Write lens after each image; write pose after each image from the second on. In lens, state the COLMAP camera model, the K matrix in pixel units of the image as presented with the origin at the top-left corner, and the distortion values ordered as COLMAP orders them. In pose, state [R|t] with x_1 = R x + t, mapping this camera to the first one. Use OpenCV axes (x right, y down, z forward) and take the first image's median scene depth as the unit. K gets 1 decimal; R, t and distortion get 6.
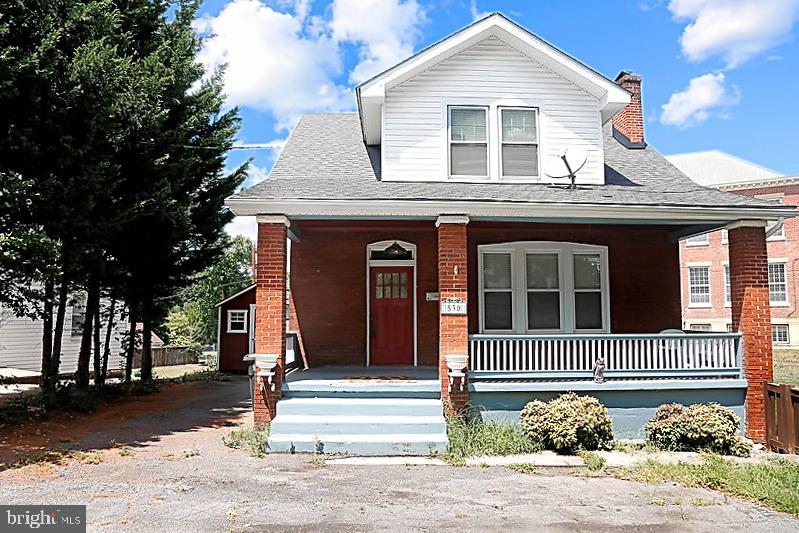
lens RADIAL K [[557.7, 0, 400.4], [0, 557.7, 271.7], [0, 0, 1]] dist [-0.043913, 0.003766]
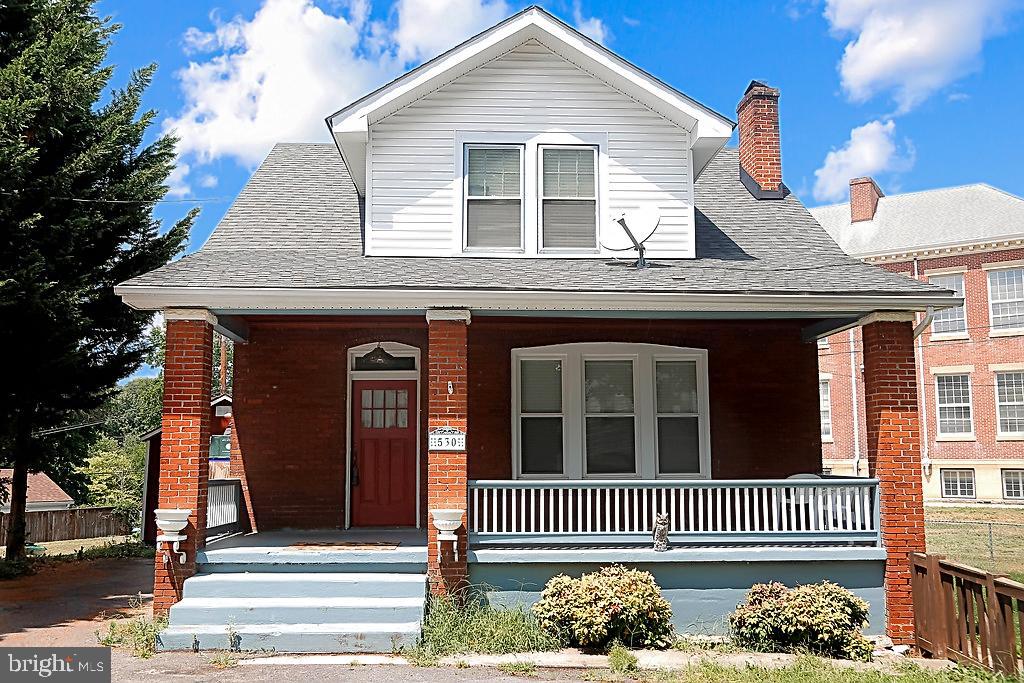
lens RADIAL K [[951.0, 0, 522.0], [0, 951.0, 345.7], [0, 0, 1]] dist [0.043393, -0.003570]
pose [[0.999998, -0.002118, 0.000392, 0.178741], [0.002130, 0.999410, -0.034269, -0.012948], [-0.000319, 0.034270, 0.999413, -0.184313]]
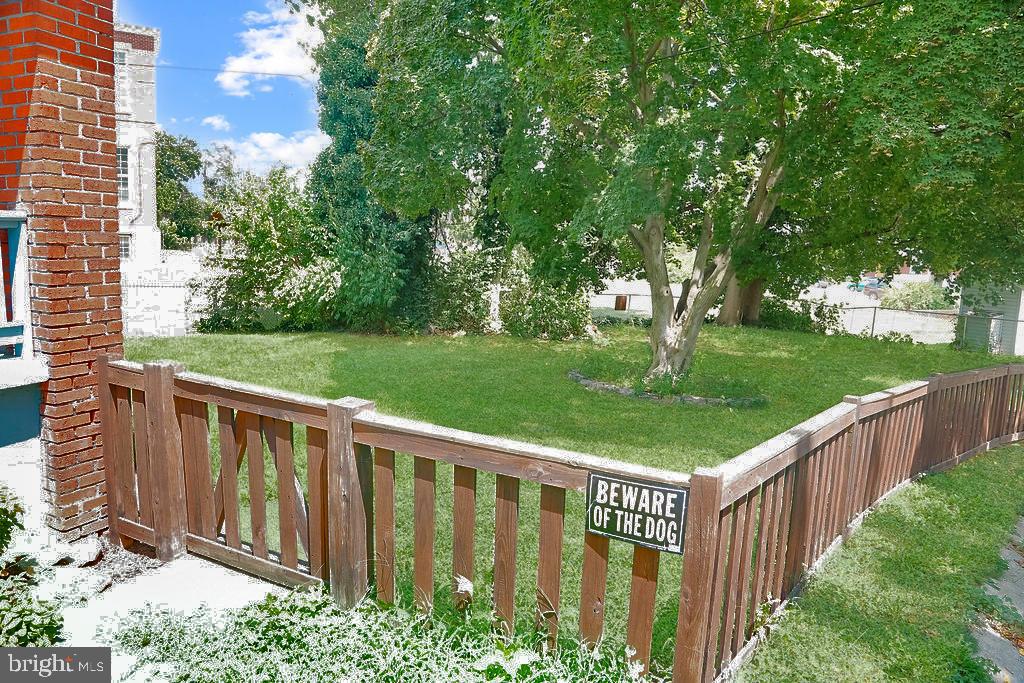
lens RADIAL K [[695.0, 0, 512.0], [0, 695.0, 341.5], [0, 0, 1]] dist [-0.043633, 0.000279]
pose [[0.435826, -0.120474, 0.891931, 0.386905], [-0.112537, 0.975929, 0.186809, 0.080215], [-0.892967, -0.181792, 0.411778, 0.578072]]
